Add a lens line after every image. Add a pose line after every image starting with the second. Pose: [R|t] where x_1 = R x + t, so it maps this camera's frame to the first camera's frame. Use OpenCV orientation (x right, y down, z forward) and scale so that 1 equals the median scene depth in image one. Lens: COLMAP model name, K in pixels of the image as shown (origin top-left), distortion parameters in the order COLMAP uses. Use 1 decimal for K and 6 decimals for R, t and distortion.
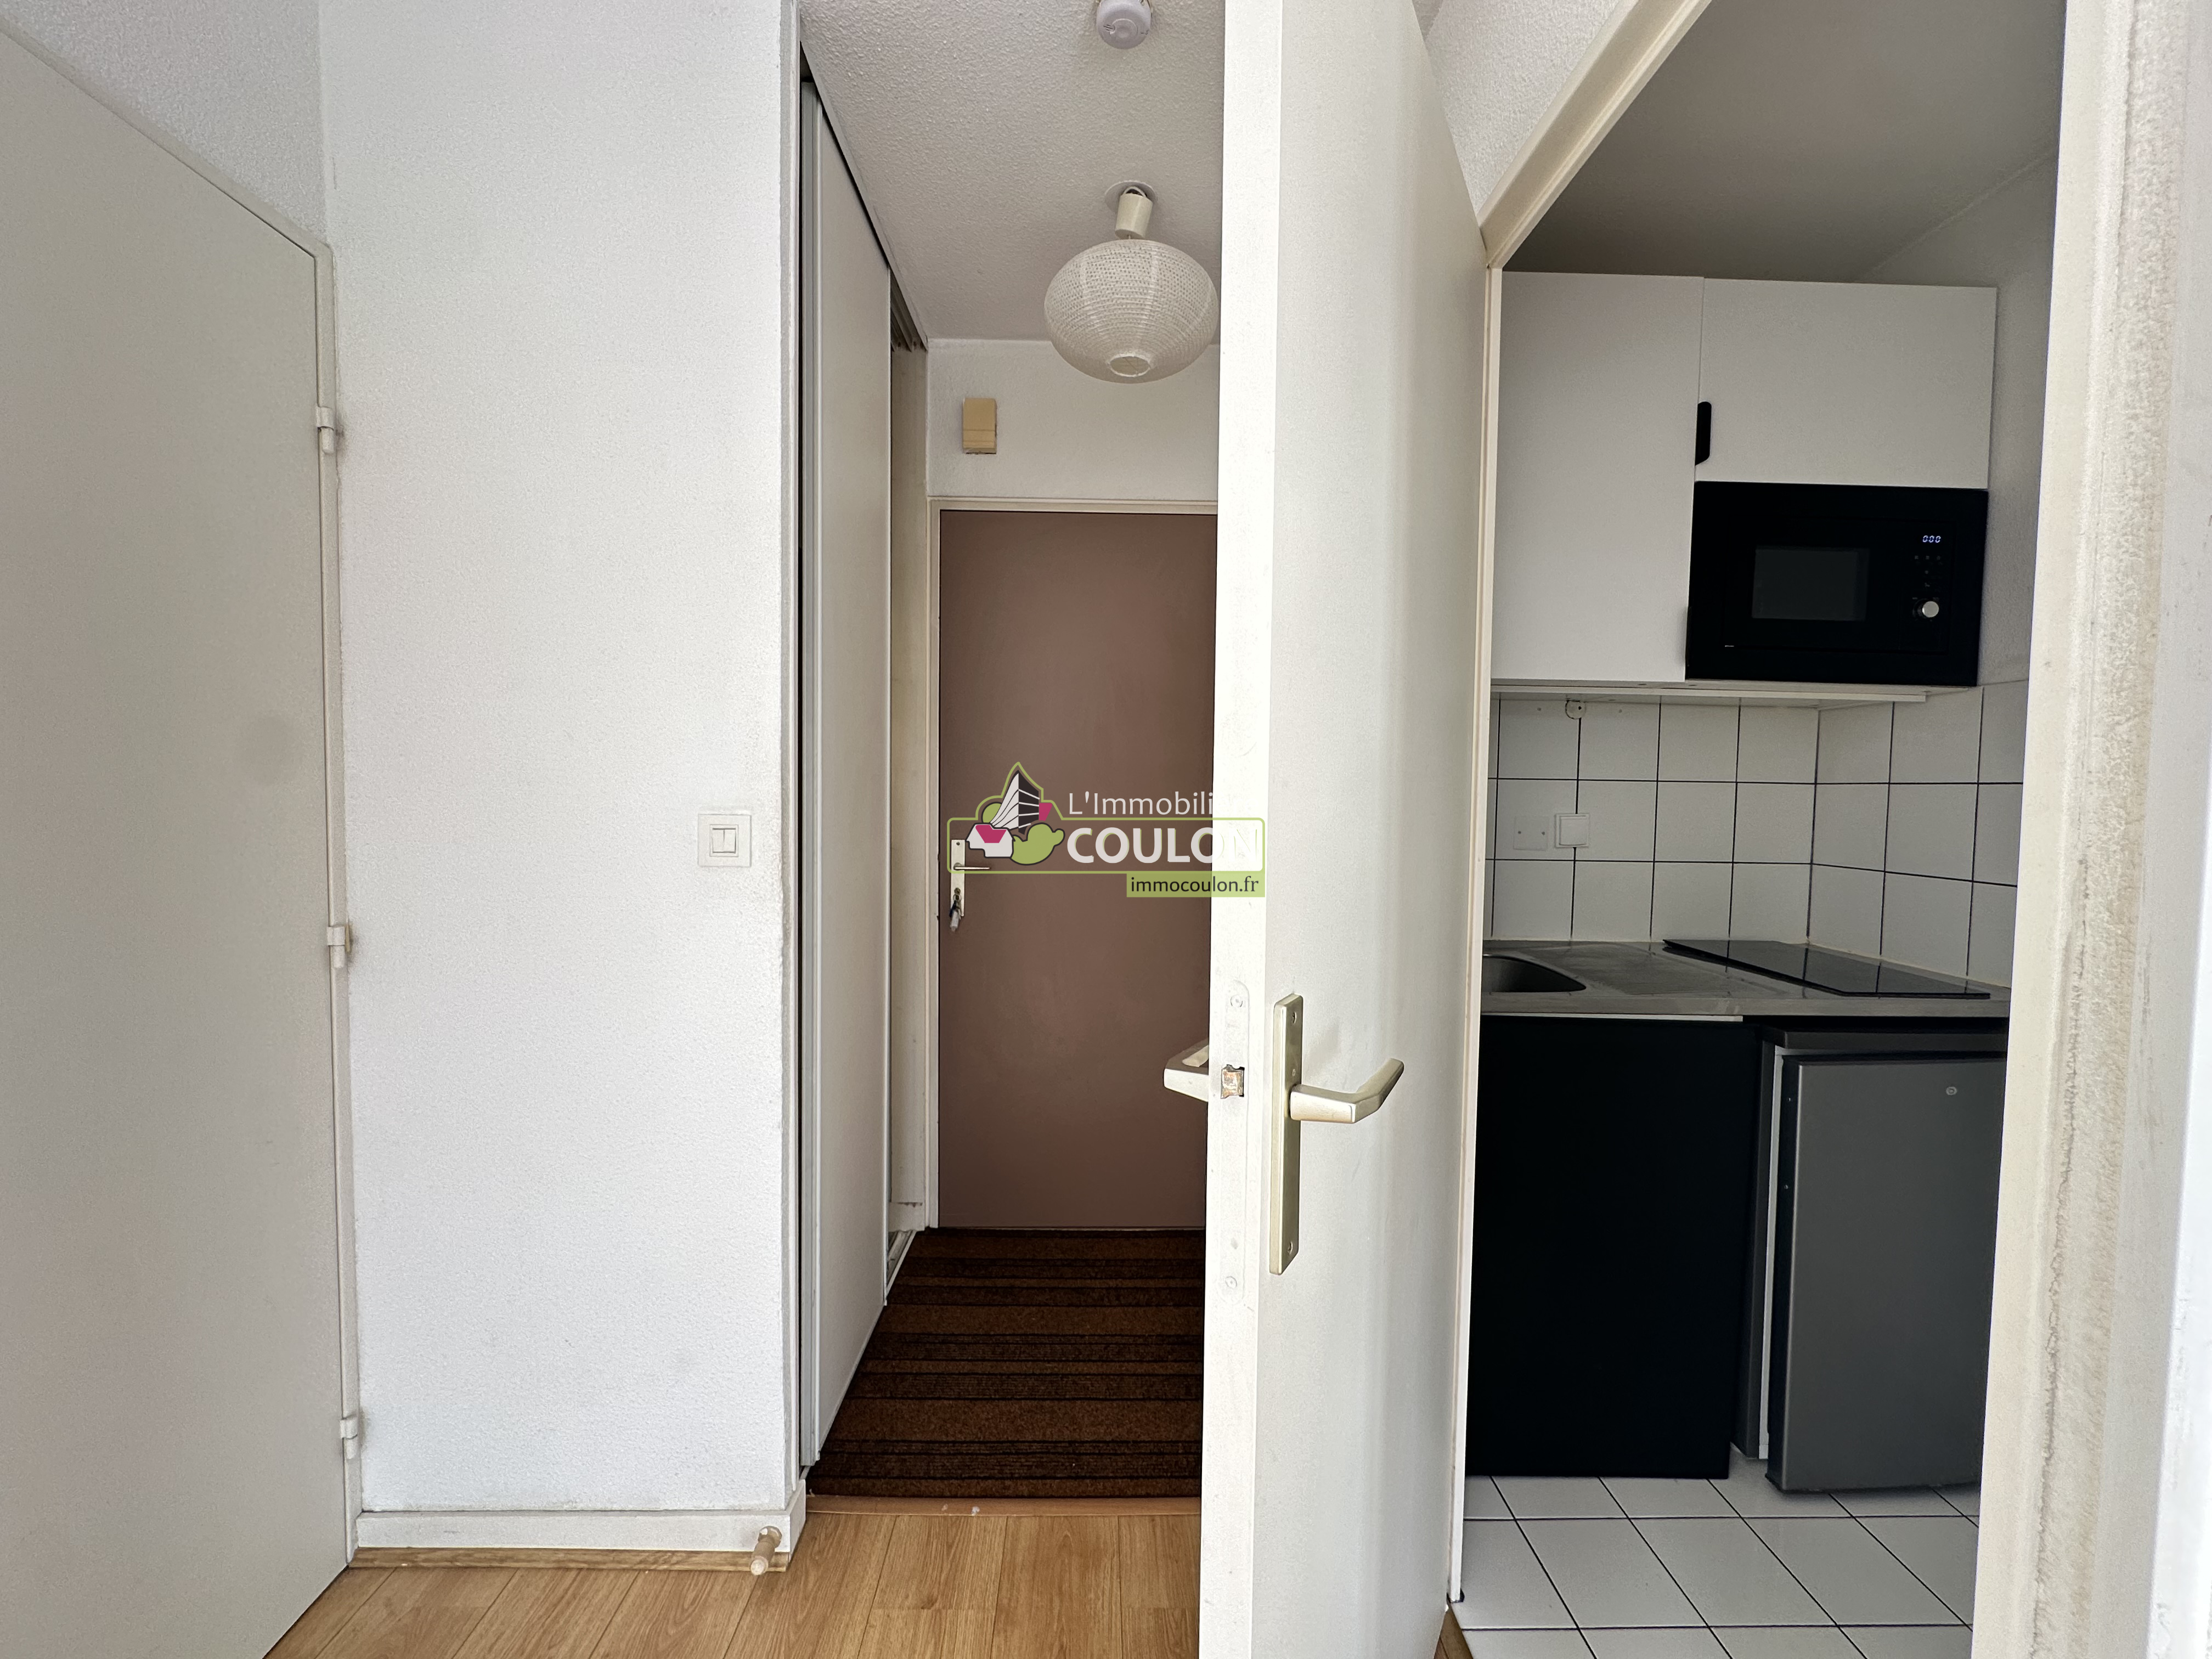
lens RADIAL K [[902.7, 0, 1111.0], [0, 902.7, 832.6], [0, 0, 1]] dist [-0.002418, -0.000170]
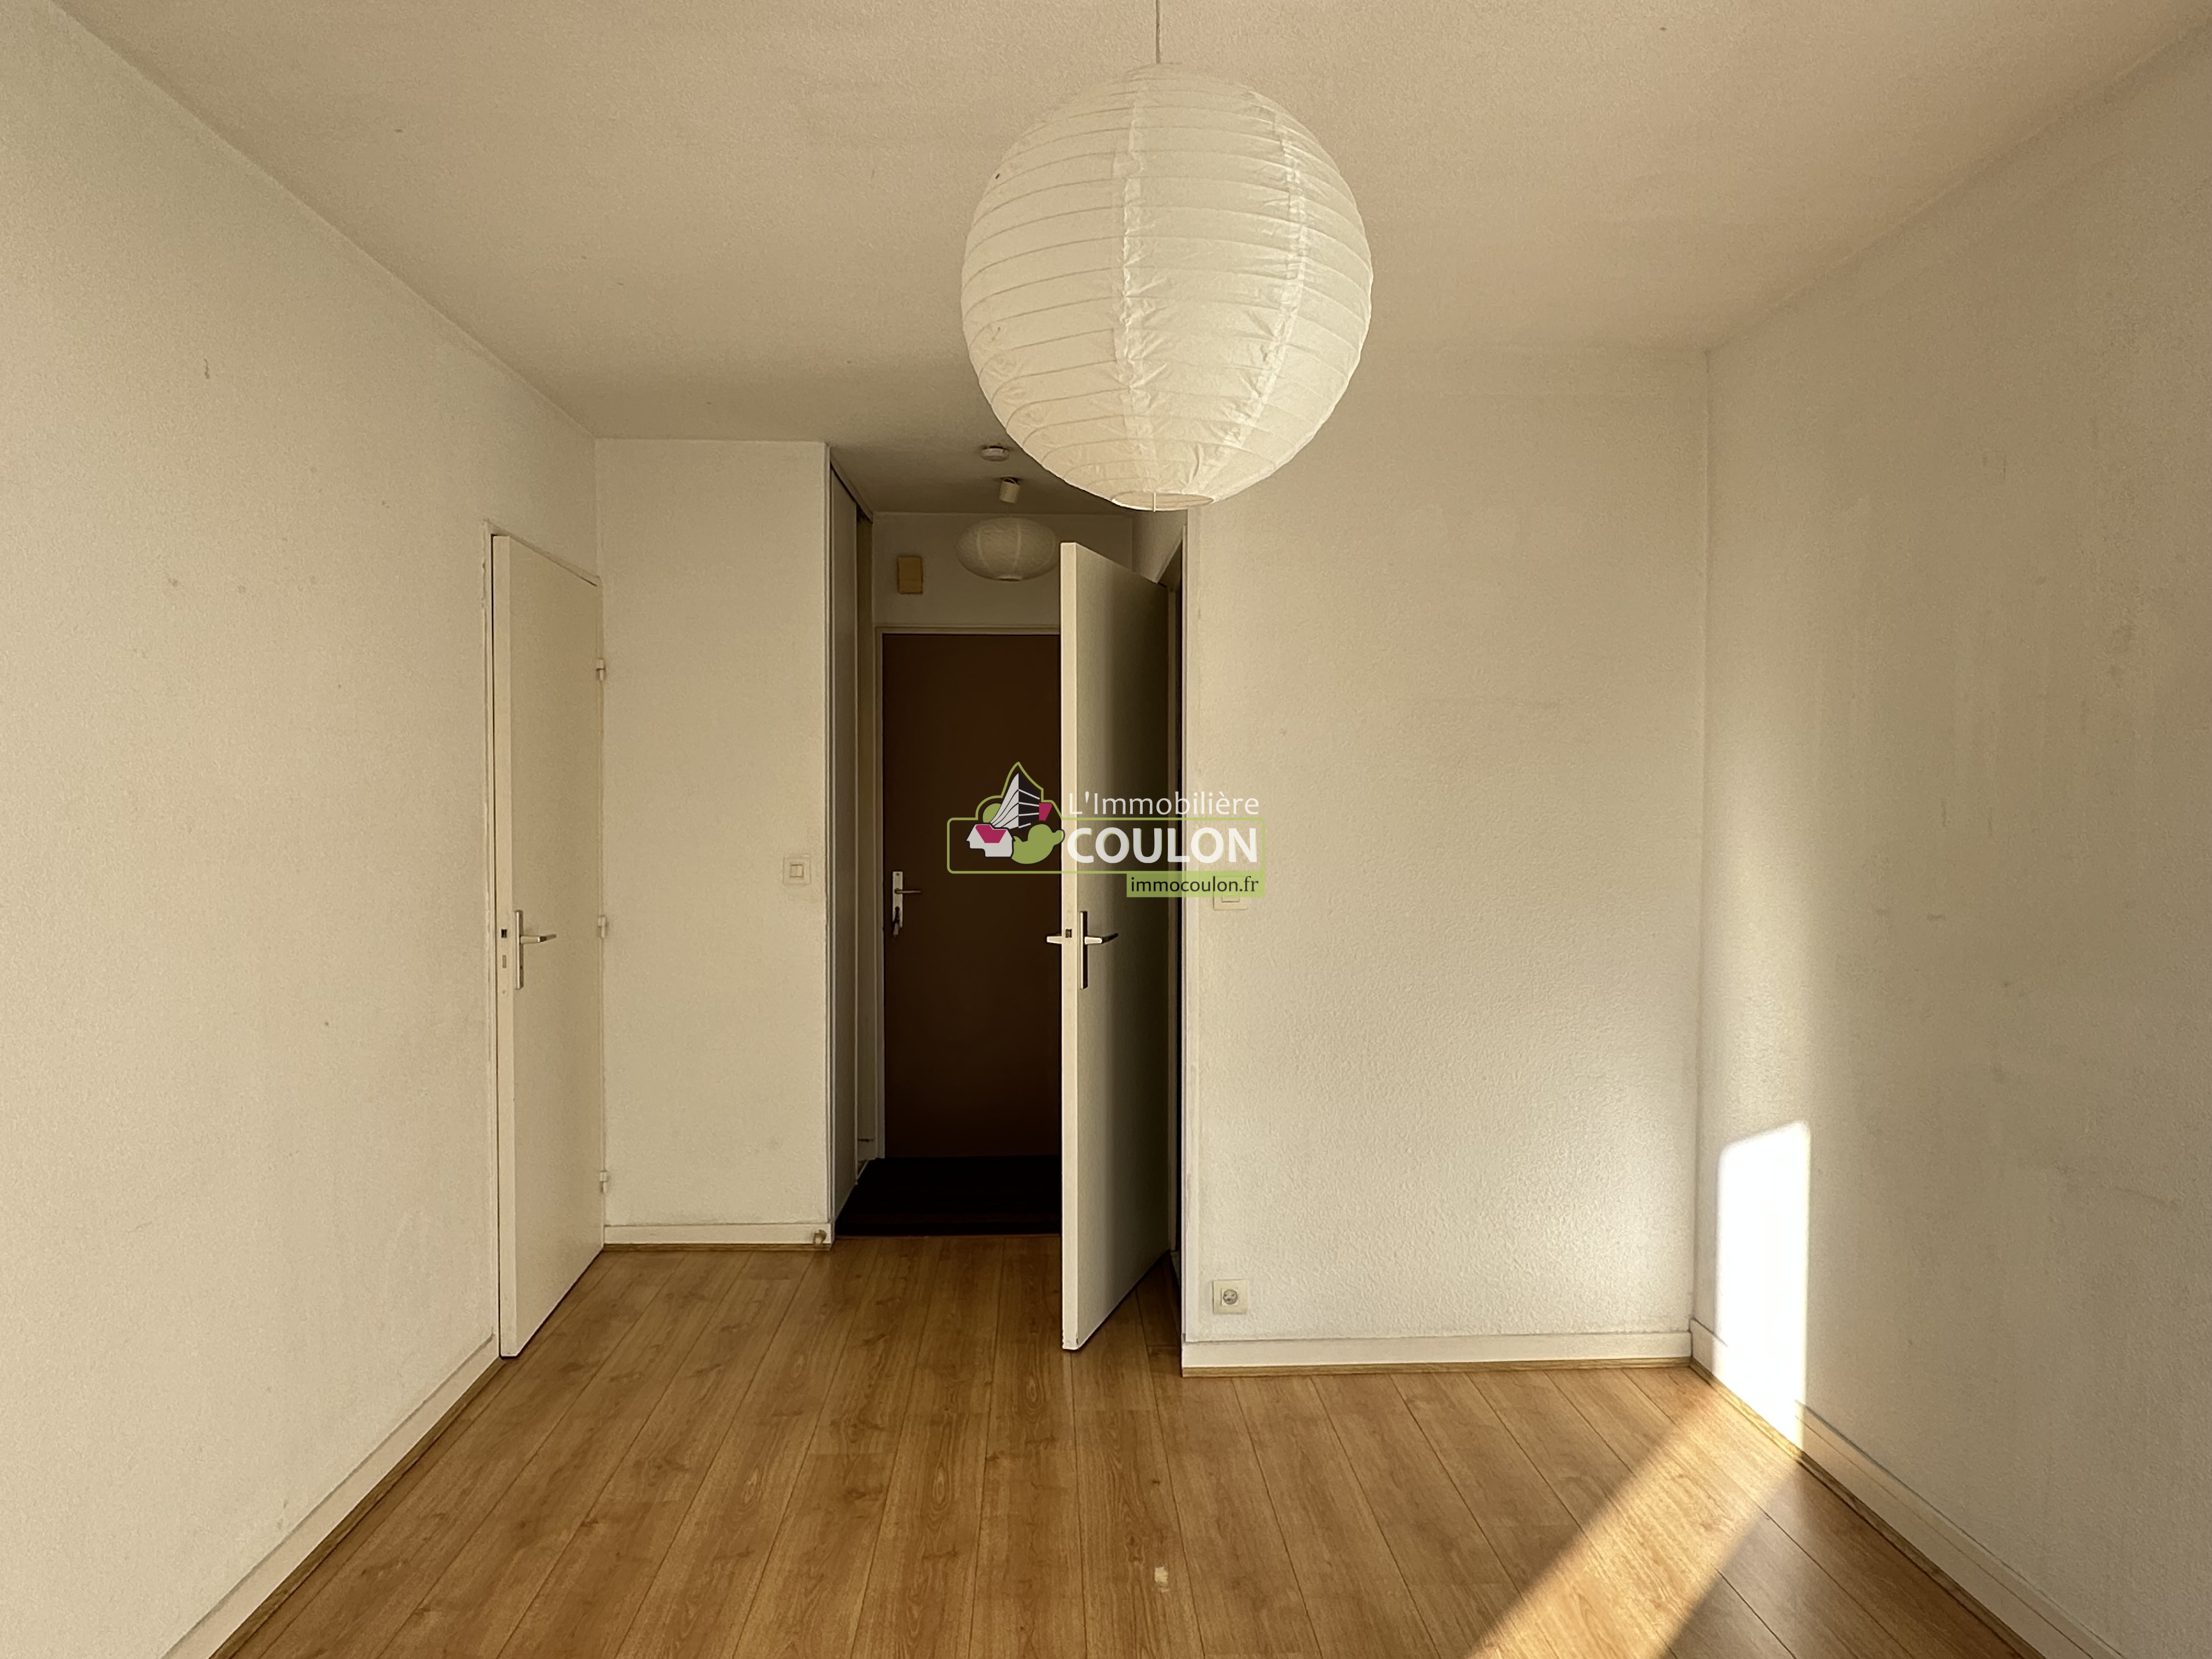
lens RADIAL K [[1380.8, 0, 1101.6], [0, 1380.8, 832.8], [0, 0, 1]] dist [-0.003516, -0.000274]
pose [[0.999547, -0.014100, 0.026580, 0.138289], [0.014786, 0.999558, -0.025792, 0.012275], [-0.026205, 0.026173, 0.999314, -1.783445]]
